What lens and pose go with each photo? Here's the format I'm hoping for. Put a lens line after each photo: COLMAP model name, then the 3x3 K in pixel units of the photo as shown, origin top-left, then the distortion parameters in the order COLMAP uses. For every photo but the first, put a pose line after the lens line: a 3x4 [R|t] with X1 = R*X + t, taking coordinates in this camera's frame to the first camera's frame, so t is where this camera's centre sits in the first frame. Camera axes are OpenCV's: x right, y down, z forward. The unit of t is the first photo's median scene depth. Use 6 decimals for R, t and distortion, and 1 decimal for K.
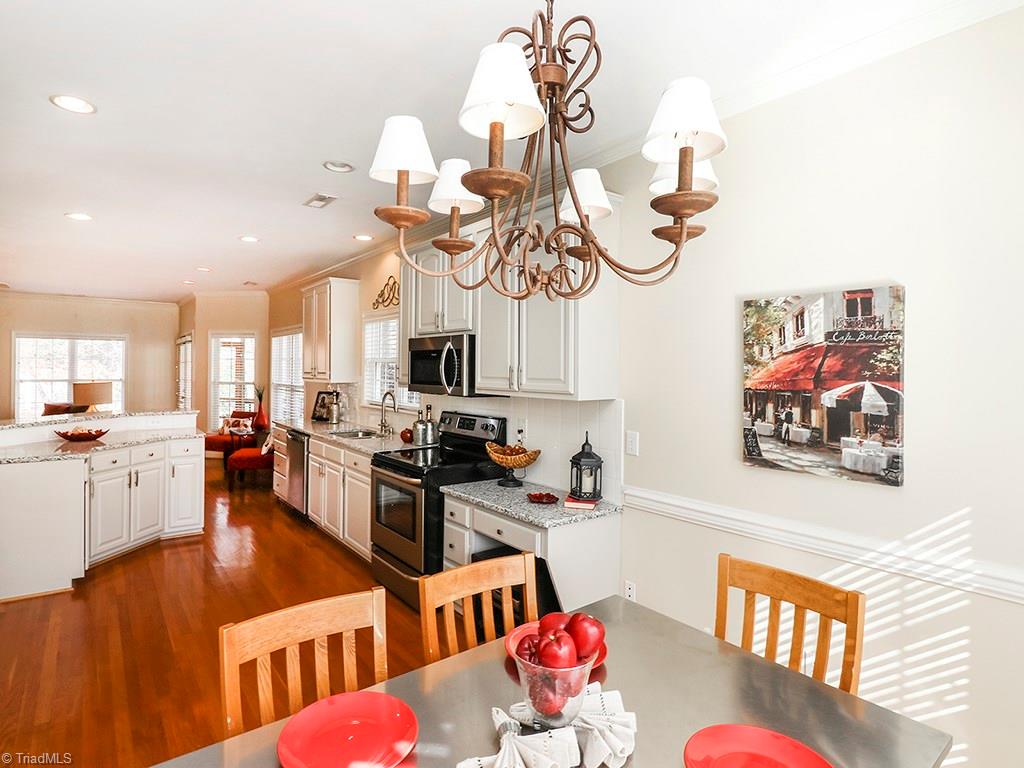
lens RADIAL K [[536.1, 0, 502.2], [0, 536.1, 370.6], [0, 0, 1]] dist [-0.006369, -0.013583]
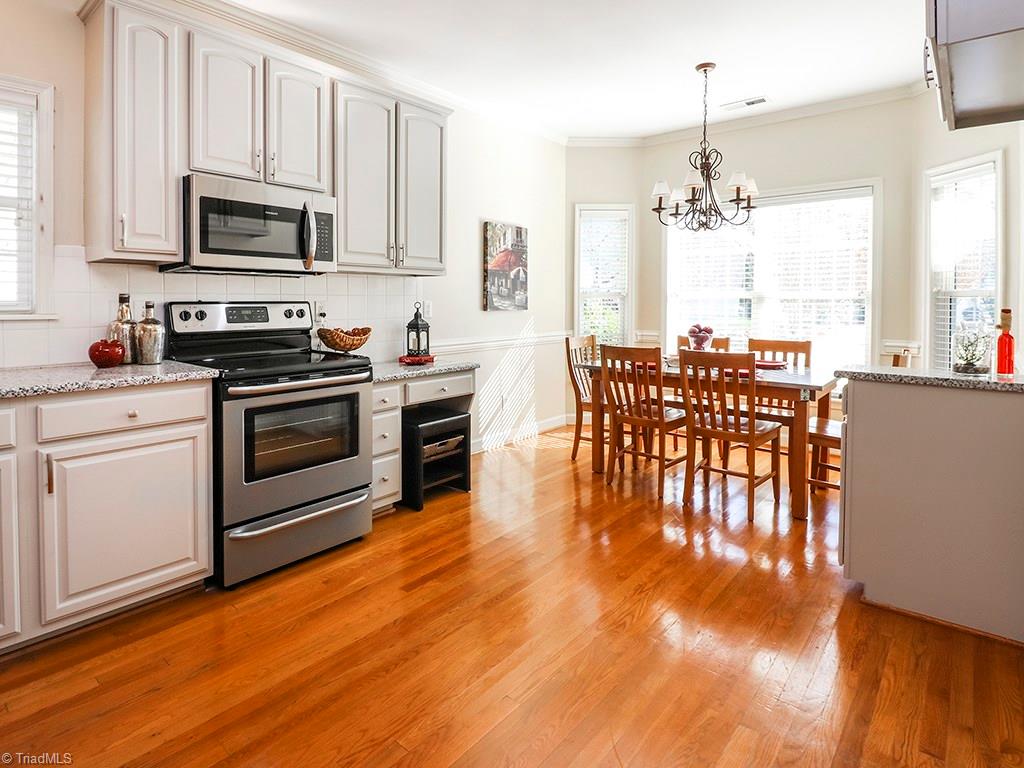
lens RADIAL K [[554.5, 0, 460.7], [0, 554.5, 313.7], [0, 0, 1]] dist [-0.023387, -0.000708]
pose [[-0.173053, -0.033960, 0.984327, -0.788335], [-0.001602, 0.999414, 0.034199, 0.067312], [-0.984911, 0.004341, -0.173006, 0.790765]]
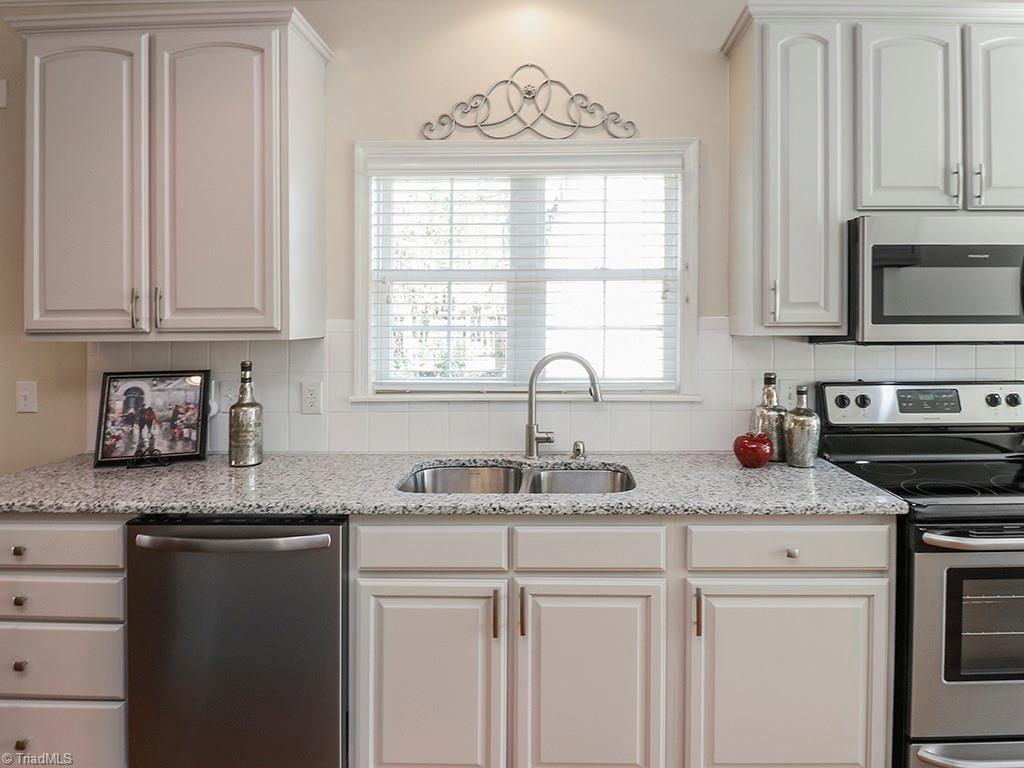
lens RADIAL K [[590.1, 0, 560.0], [0, 590.1, 325.6], [0, 0, 1]] dist [-0.011977, -0.002968]
pose [[0.611911, -0.017699, 0.790729, -0.664695], [0.012689, 0.999841, 0.012560, 0.015920], [-0.790825, 0.002348, 0.612038, 0.874196]]
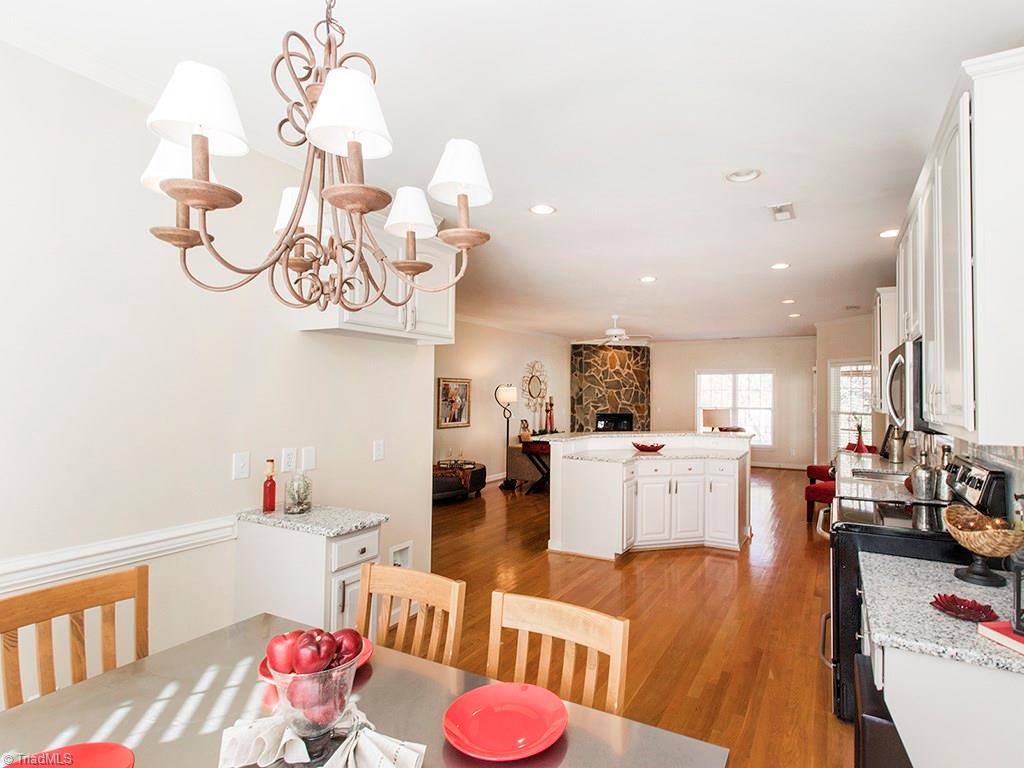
lens RADIAL K [[535.4, 0, 557.4], [0, 535.4, 383.8], [0, 0, 1]] dist [-0.000425, -0.000080]
pose [[0.421992, -0.024922, -0.906257, 0.301755], [-0.008328, 0.999473, -0.031363, 0.010041], [0.906561, 0.020783, 0.421562, 0.245231]]
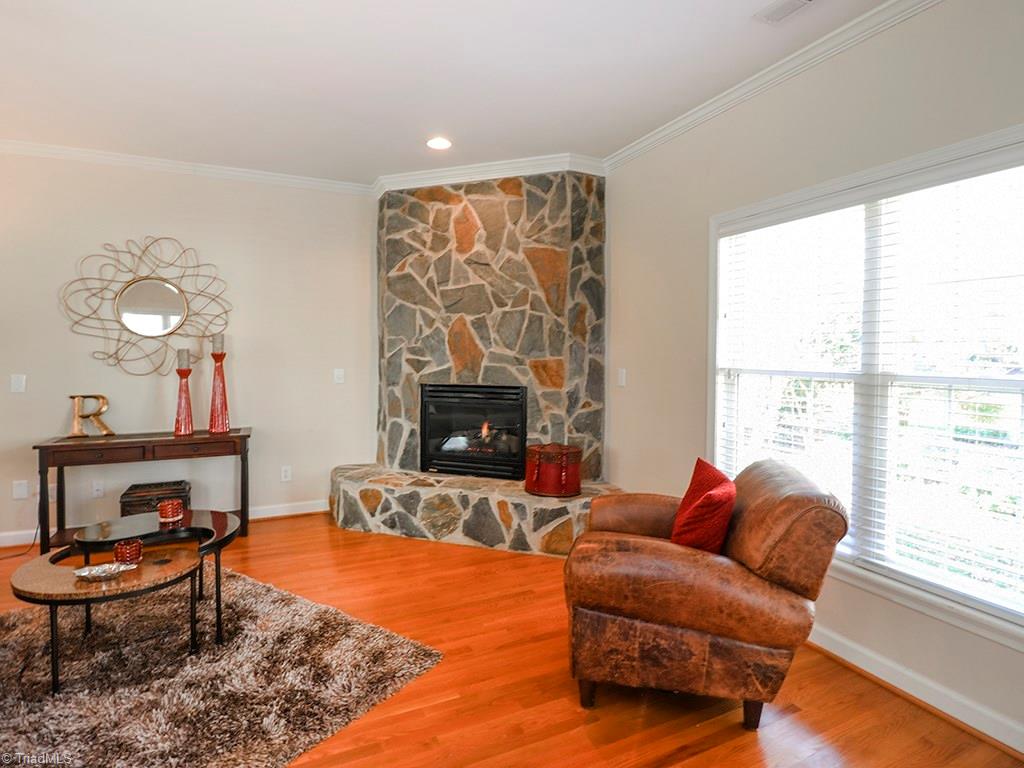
lens RADIAL K [[545.5, 0, 523.7], [0, 545.5, 357.6], [0, 0, 1]] dist [0.000395, -0.000328]
pose [[-0.198480, 0.002429, -0.980102, -1.200715], [-0.011765, 0.999919, 0.004861, 0.021706], [0.980034, 0.012496, -0.198435, 2.005669]]
